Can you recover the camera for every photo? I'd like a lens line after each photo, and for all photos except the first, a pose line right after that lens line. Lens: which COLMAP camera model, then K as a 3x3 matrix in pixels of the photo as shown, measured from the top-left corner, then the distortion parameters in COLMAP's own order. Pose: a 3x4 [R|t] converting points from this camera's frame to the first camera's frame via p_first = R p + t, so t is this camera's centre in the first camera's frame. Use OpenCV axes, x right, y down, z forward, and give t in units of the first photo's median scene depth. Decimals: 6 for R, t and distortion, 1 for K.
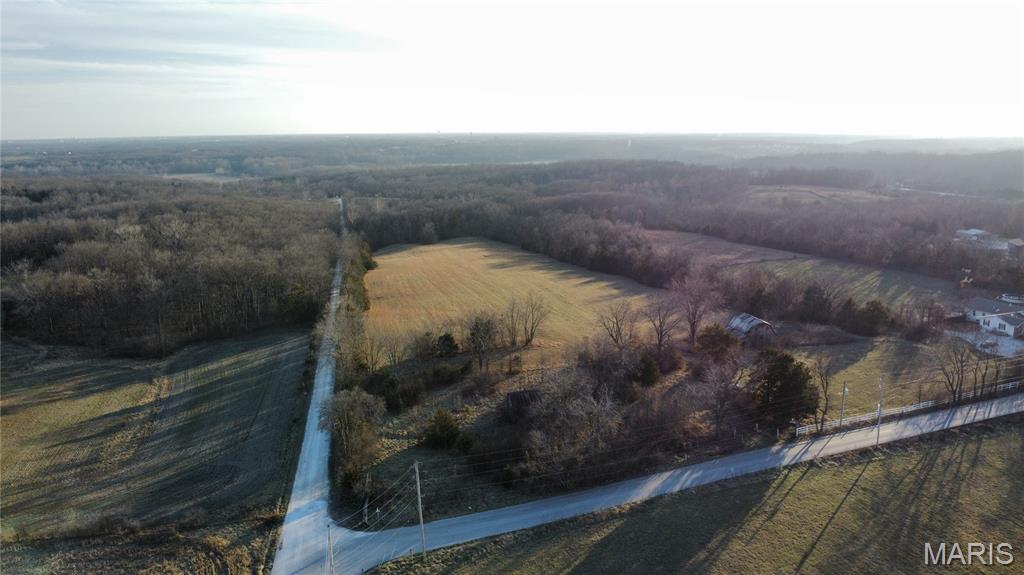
lens RADIAL K [[744.2, 0, 512.0], [0, 744.2, 287.5], [0, 0, 1]] dist [-0.028732, -0.007194]
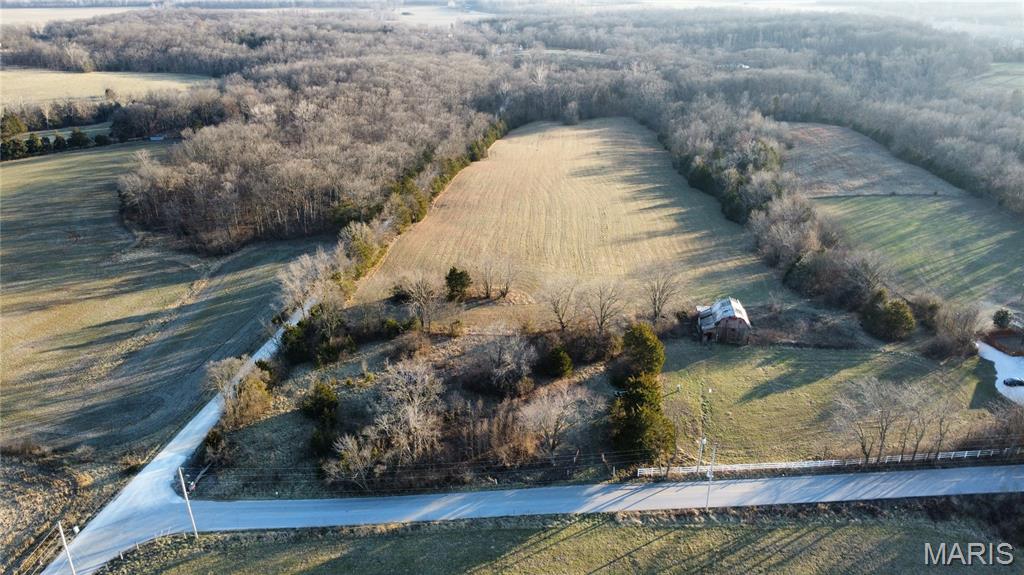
lens RADIAL K [[744.2, 0, 512.0], [0, 744.2, 287.5], [0, 0, 1]] dist [-0.028732, -0.007194]
pose [[0.944633, 0.140703, -0.296429, 0.481192], [-0.071963, 0.970239, 0.231210, -0.248370], [0.320139, -0.197077, 0.926645, 0.100283]]
